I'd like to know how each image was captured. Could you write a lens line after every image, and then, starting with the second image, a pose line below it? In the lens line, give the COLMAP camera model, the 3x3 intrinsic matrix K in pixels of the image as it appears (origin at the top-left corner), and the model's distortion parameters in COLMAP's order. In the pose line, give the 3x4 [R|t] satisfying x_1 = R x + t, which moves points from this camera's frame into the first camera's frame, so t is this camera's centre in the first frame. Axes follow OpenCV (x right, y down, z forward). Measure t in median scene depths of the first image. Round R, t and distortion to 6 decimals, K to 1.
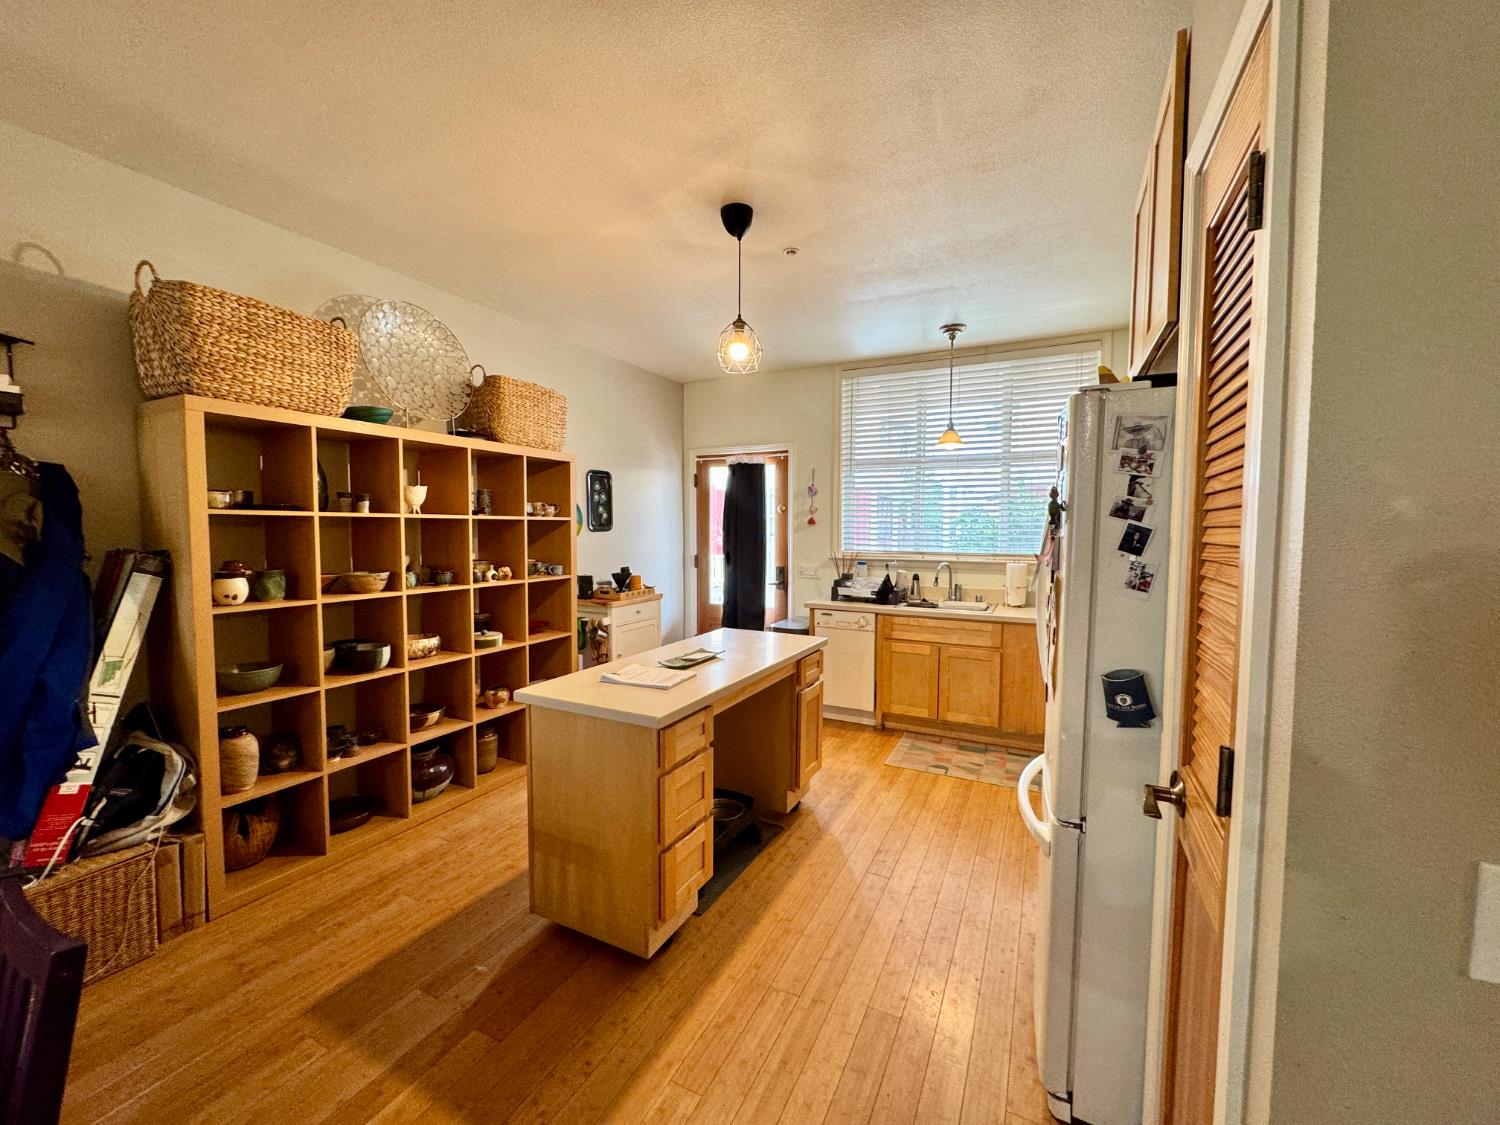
lens RADIAL K [[597.2, 0, 750.0], [0, 597.2, 562.5], [0, 0, 1]] dist [-0.001123, 0.000042]
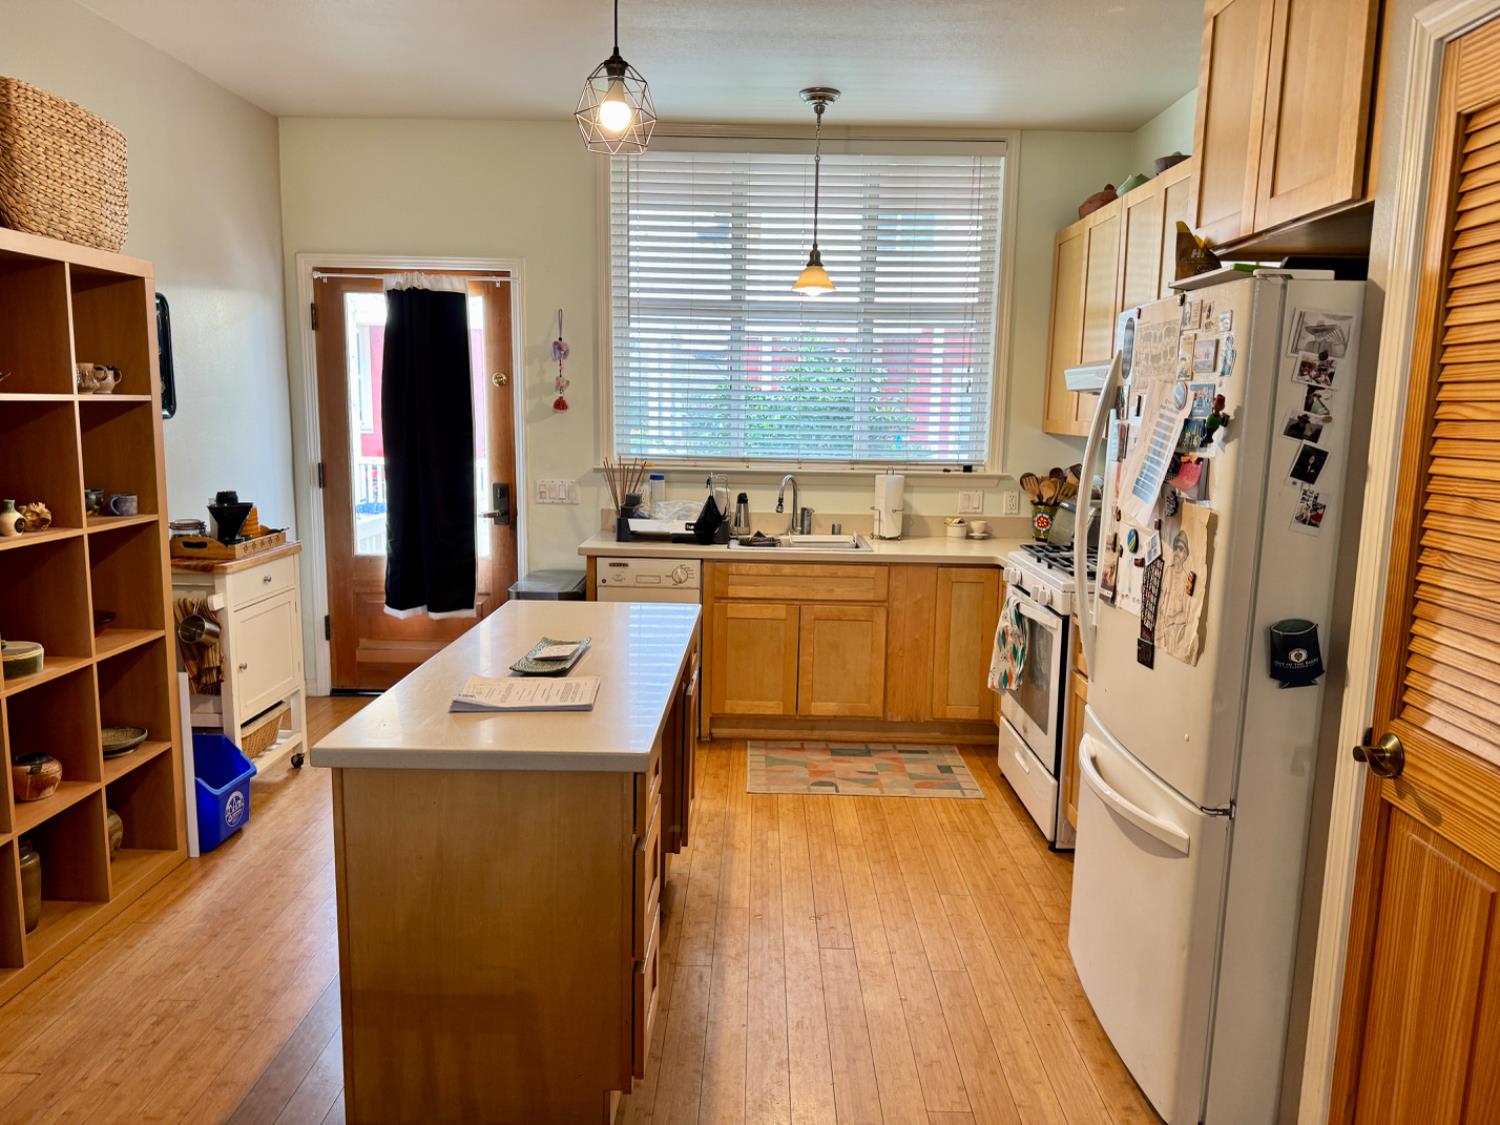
lens RADIAL K [[1052.6, 0, 750.0], [0, 1052.6, 562.5], [0, 0, 1]] dist [0.138565, -0.205236]
pose [[0.896984, -0.052550, 0.438928, -0.238748], [0.010546, 0.995170, 0.097594, -0.018766], [-0.441937, -0.082911, 0.893206, -0.002037]]
